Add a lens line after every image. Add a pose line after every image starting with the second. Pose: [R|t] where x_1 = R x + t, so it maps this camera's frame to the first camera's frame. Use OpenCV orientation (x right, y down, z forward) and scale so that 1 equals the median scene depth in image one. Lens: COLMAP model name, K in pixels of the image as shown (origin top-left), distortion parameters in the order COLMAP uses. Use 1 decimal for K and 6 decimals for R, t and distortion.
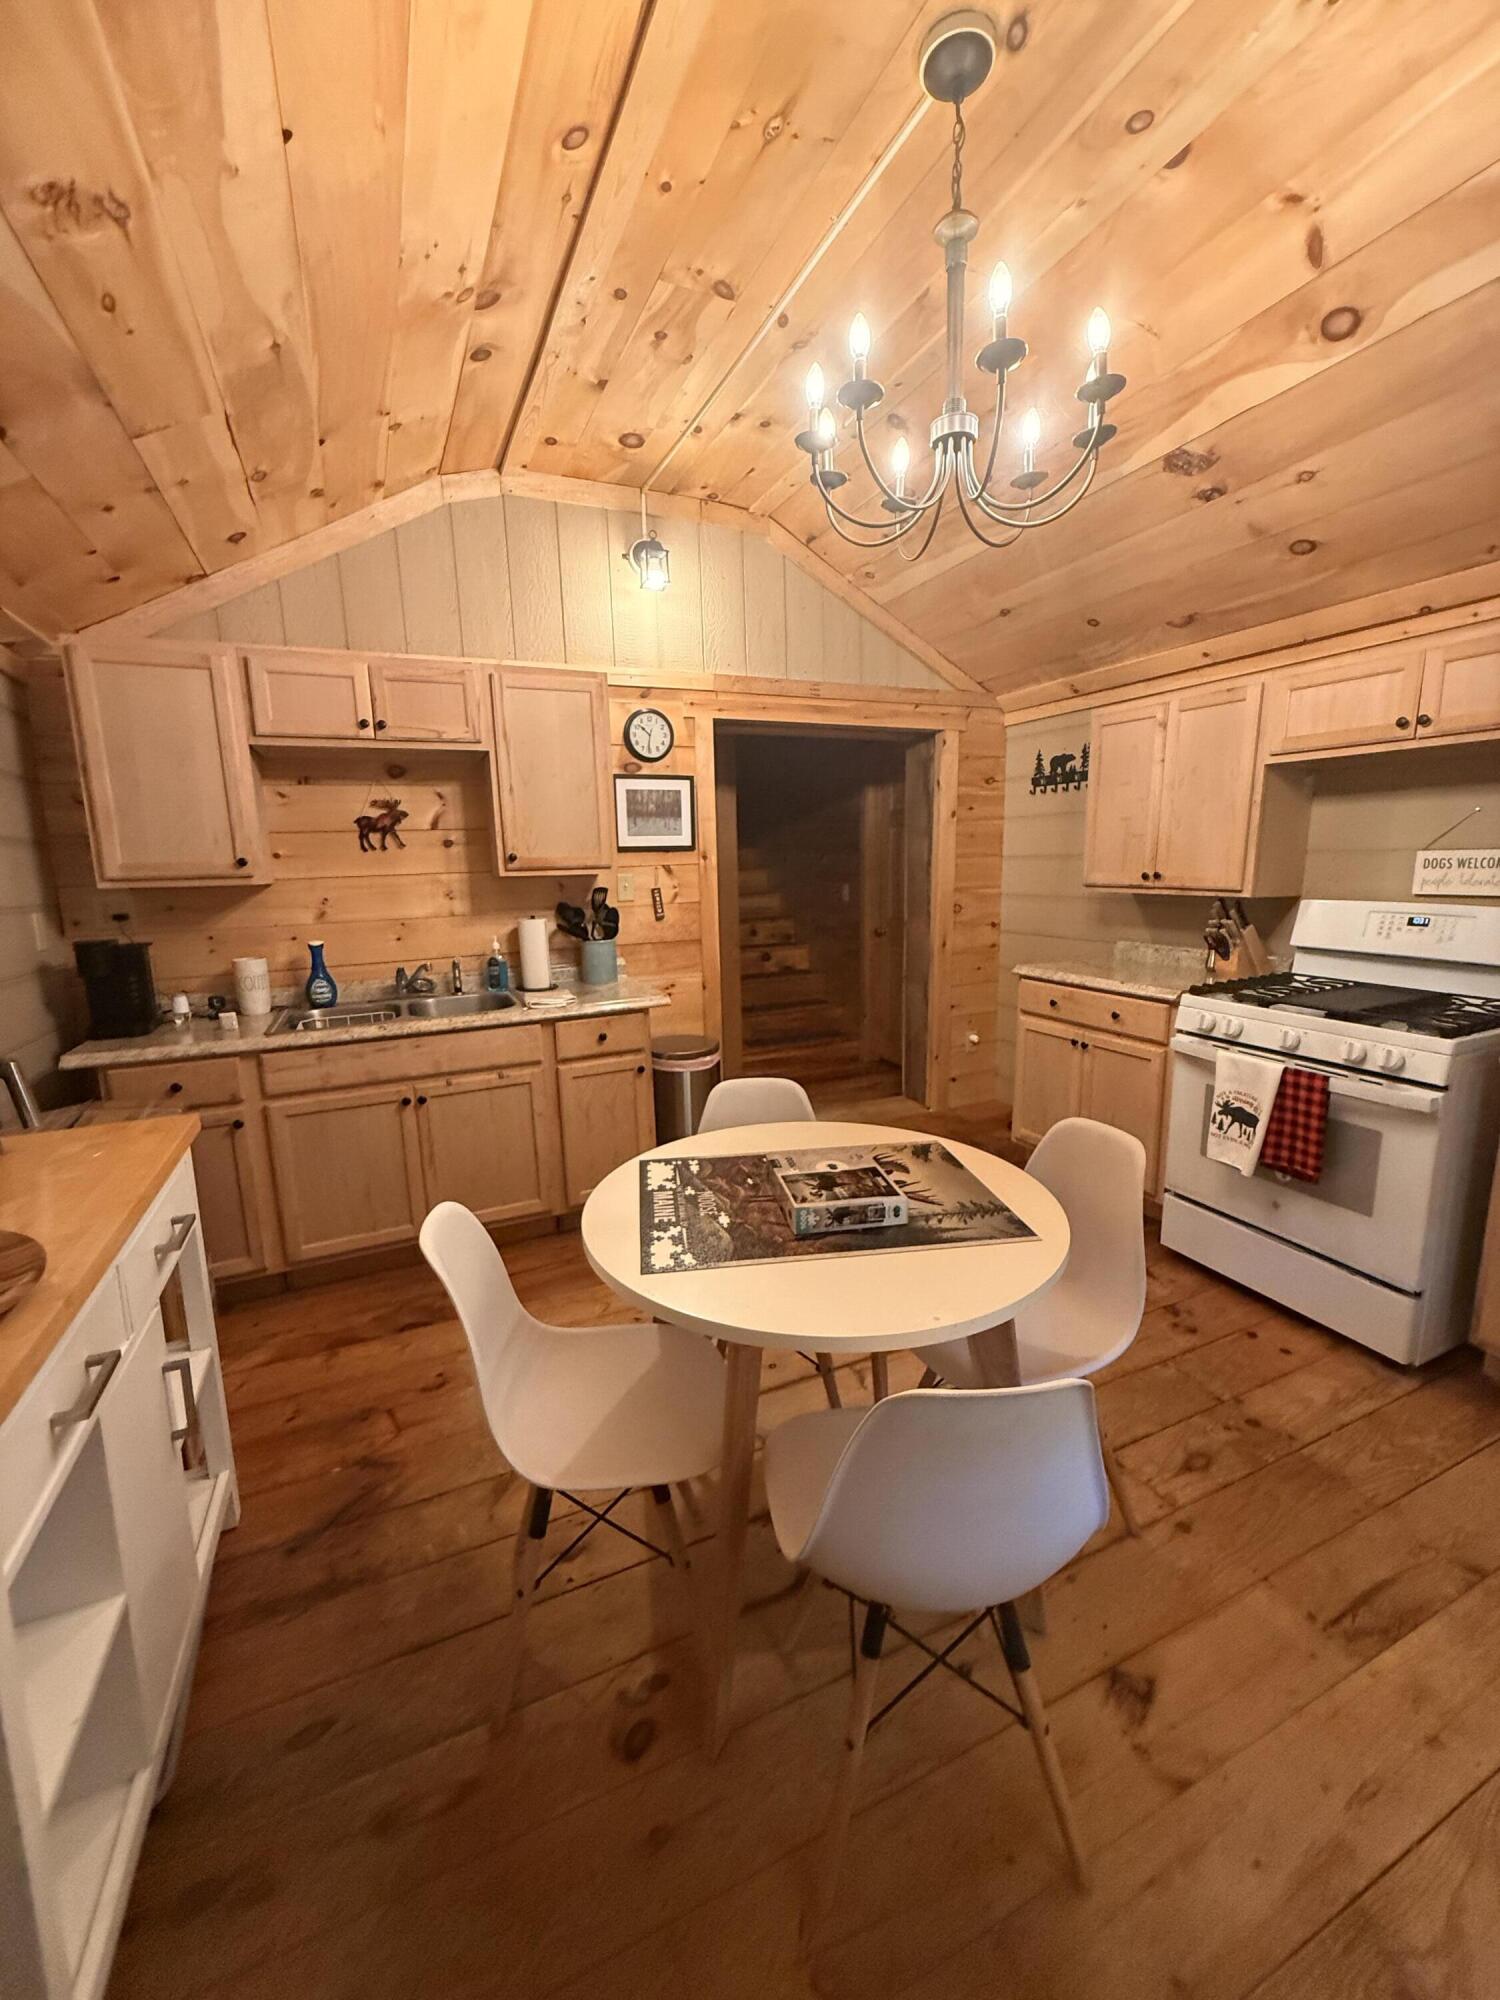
lens RADIAL K [[796.8, 0, 753.1], [0, 796.8, 998.1], [0, 0, 1]] dist [0.000925, -0.000194]
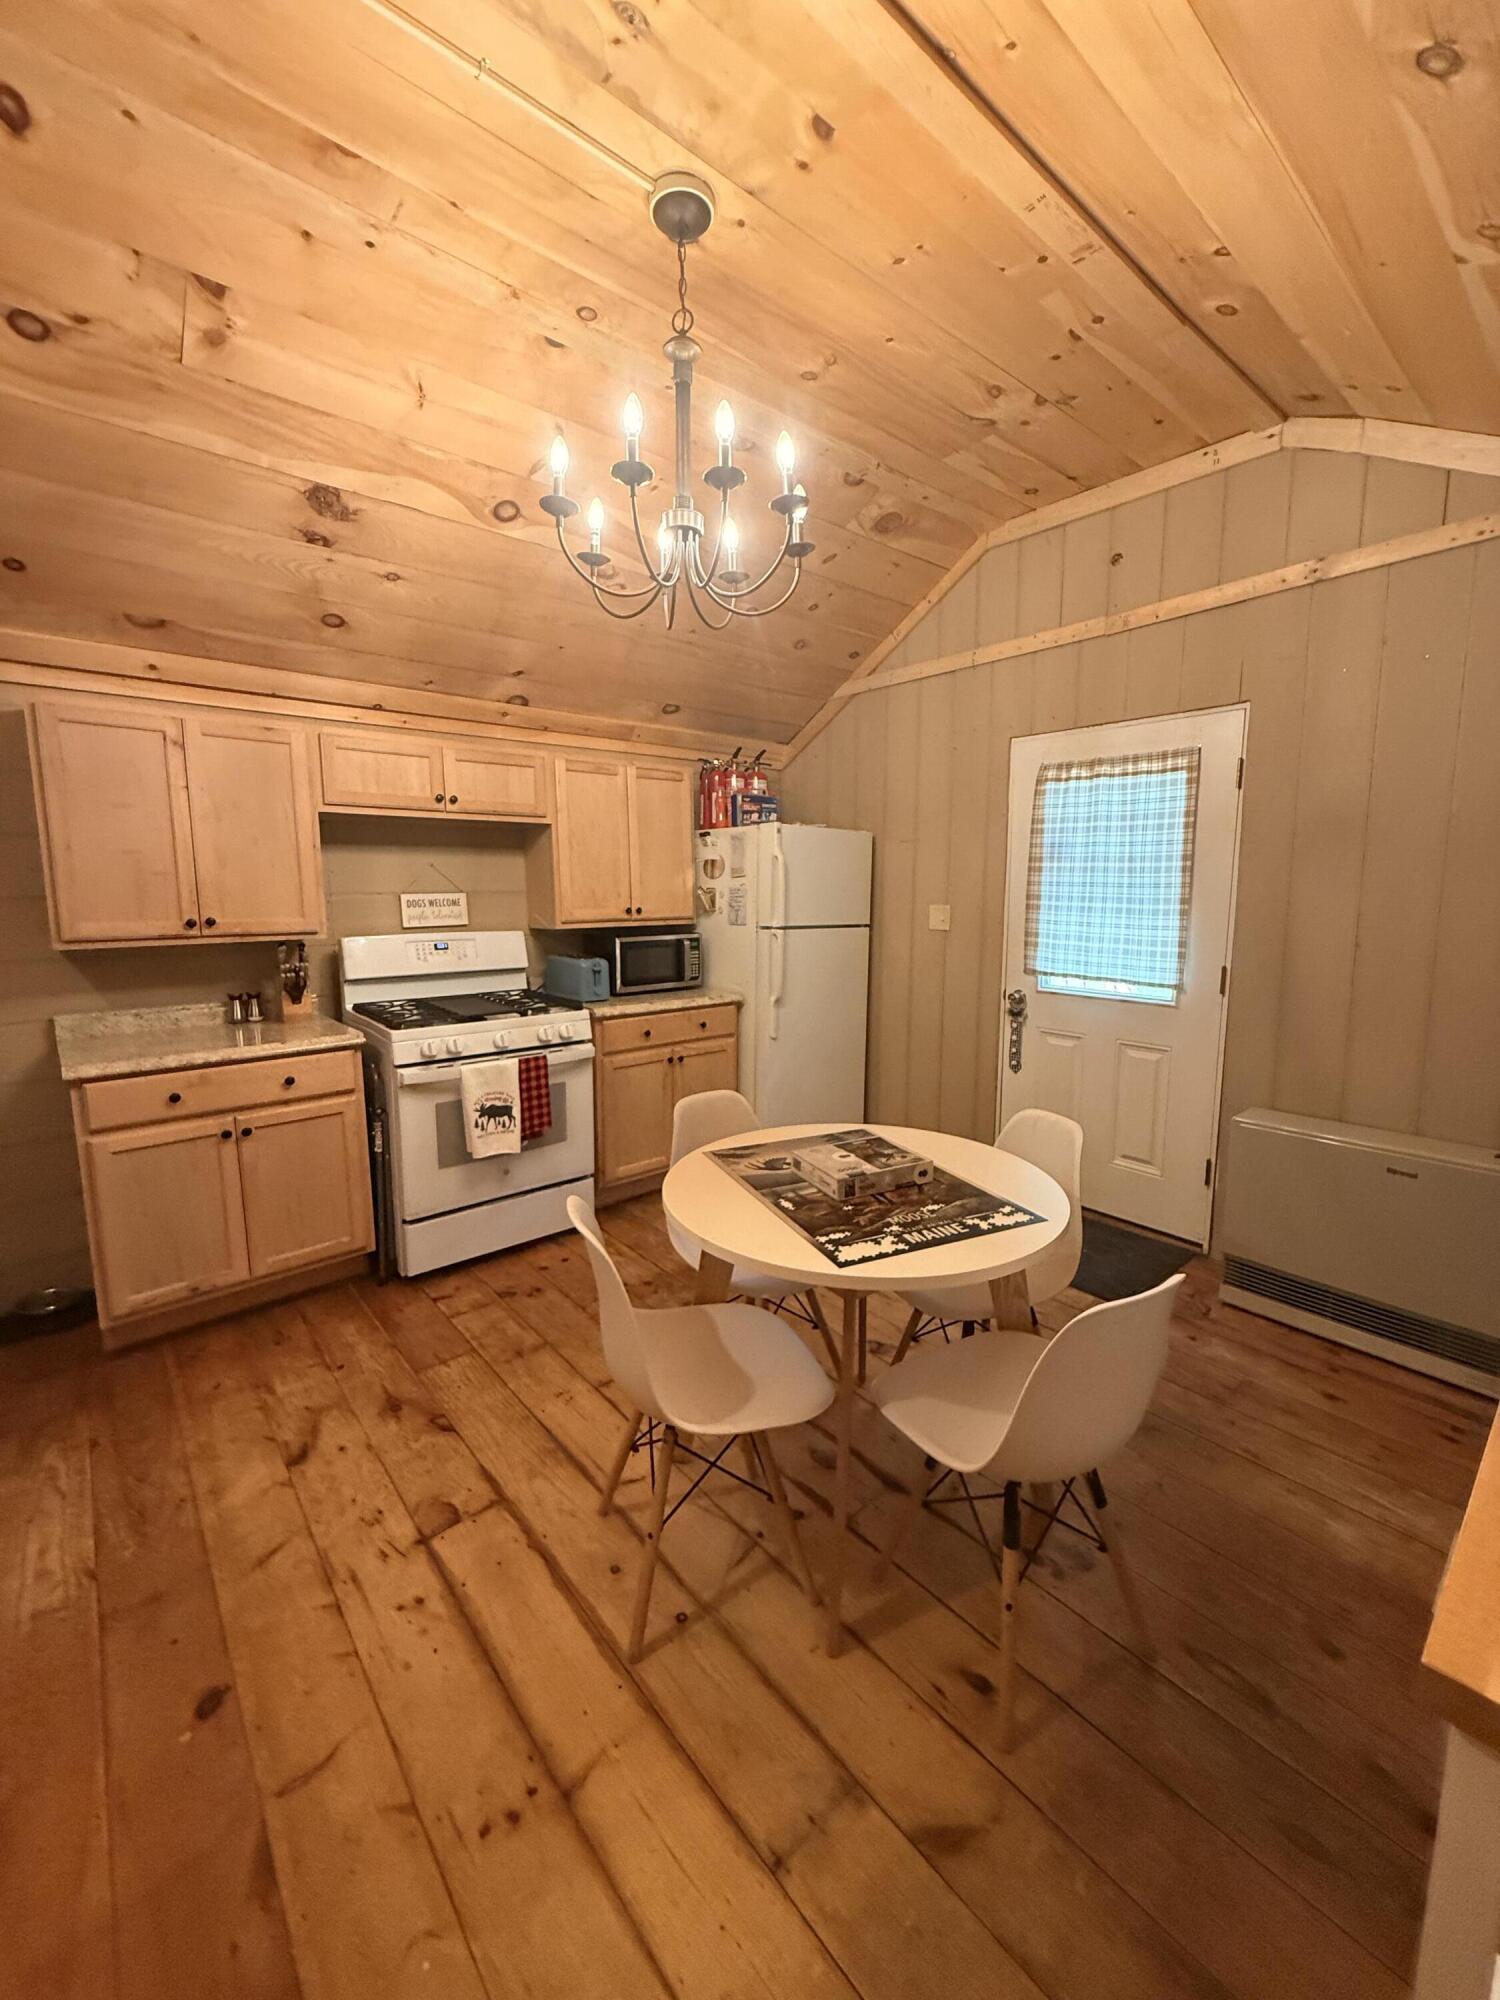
lens RADIAL K [[796.8, 0, 753.1], [0, 796.8, 998.1], [0, 0, 1]] dist [0.000925, -0.000194]
pose [[-0.279404, -0.120919, 0.952529, -0.777949], [0.174631, 0.969094, 0.174246, -0.198904], [-0.944160, 0.215026, -0.249653, 1.111605]]
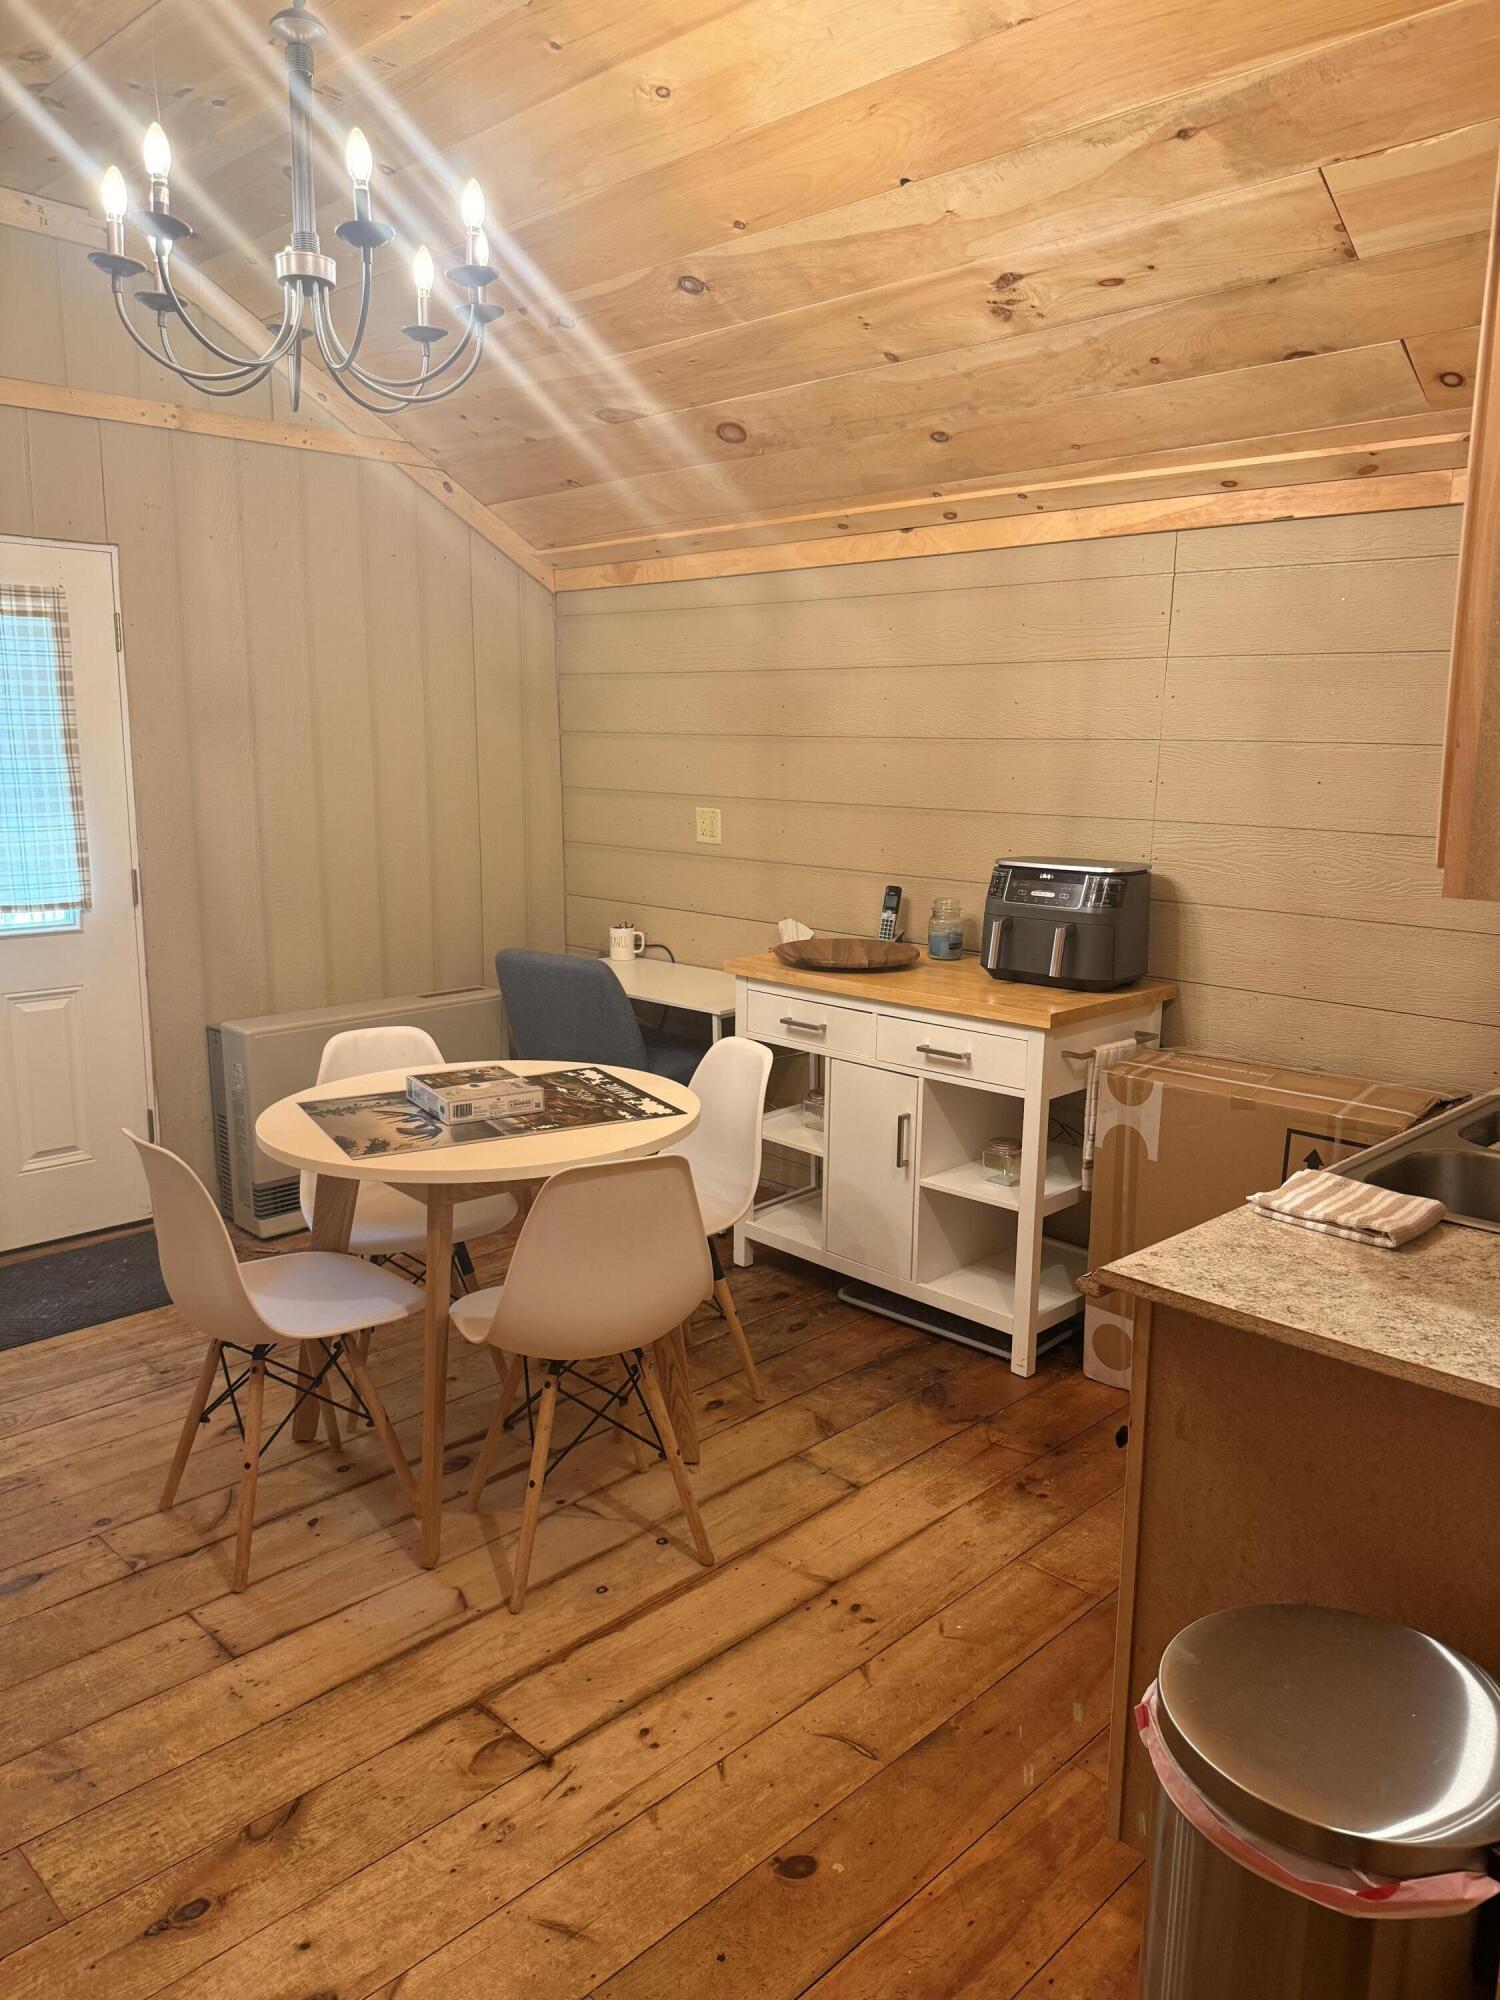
lens RADIAL K [[1399.8, 0, 750.0], [0, 1399.8, 1000.0], [0, 0, 1]] dist [0.106116, -0.187793]
pose [[-0.934381, 0.071701, -0.348985, 0.324767], [-0.053637, 0.940065, 0.336750, -0.440044], [0.352214, 0.333371, -0.874533, 2.205326]]
